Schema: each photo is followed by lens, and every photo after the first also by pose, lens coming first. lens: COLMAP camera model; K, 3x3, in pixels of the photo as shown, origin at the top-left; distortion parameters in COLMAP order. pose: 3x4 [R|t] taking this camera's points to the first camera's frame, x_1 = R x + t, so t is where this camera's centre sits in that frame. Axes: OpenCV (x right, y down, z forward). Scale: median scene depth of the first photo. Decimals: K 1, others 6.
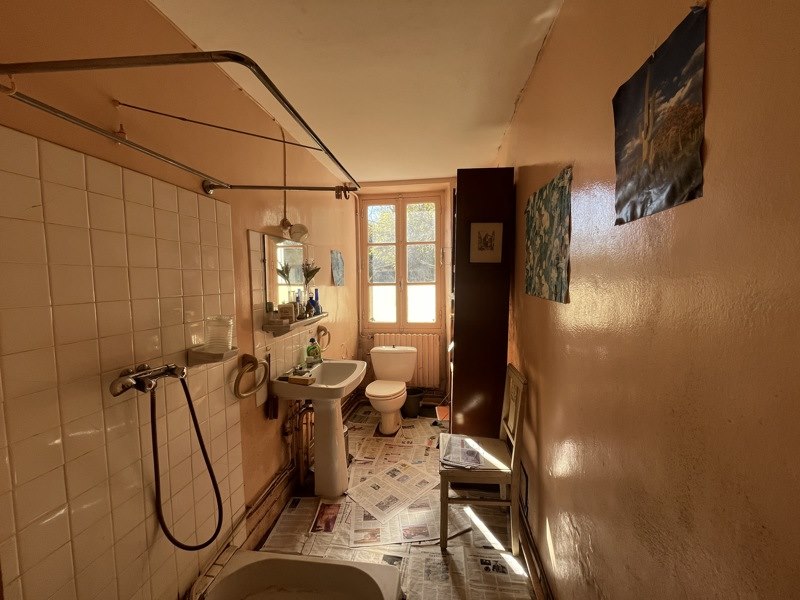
lens RADIAL K [[322.9, 0, 400.0], [0, 322.9, 300.0], [0, 0, 1]] dist [-0.000128, -0.000228]
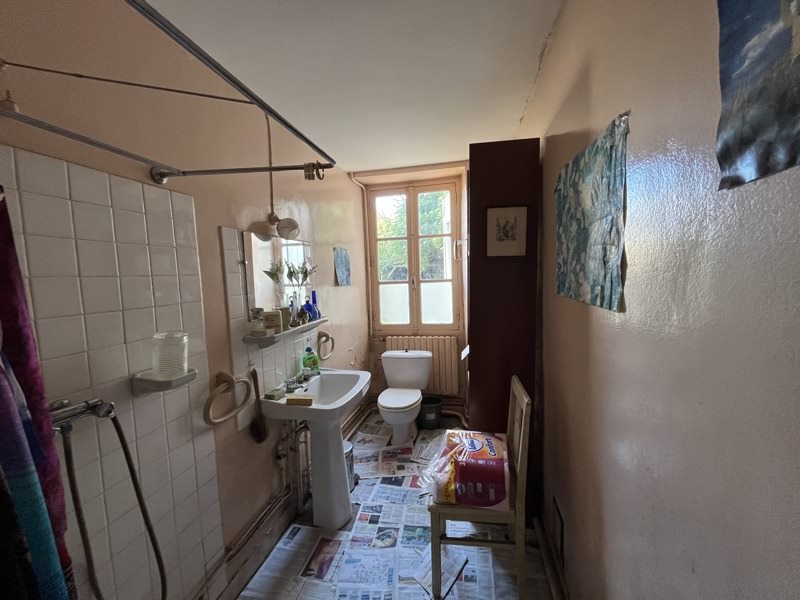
lens RADIAL K [[322.9, 0, 400.0], [0, 322.9, 300.0], [0, 0, 1]] dist [-0.000128, -0.000228]
pose [[0.997129, -0.019847, -0.073075, 0.049807], [0.021025, 0.999660, 0.015390, -0.021010], [0.072745, -0.016882, 0.997208, 0.147239]]
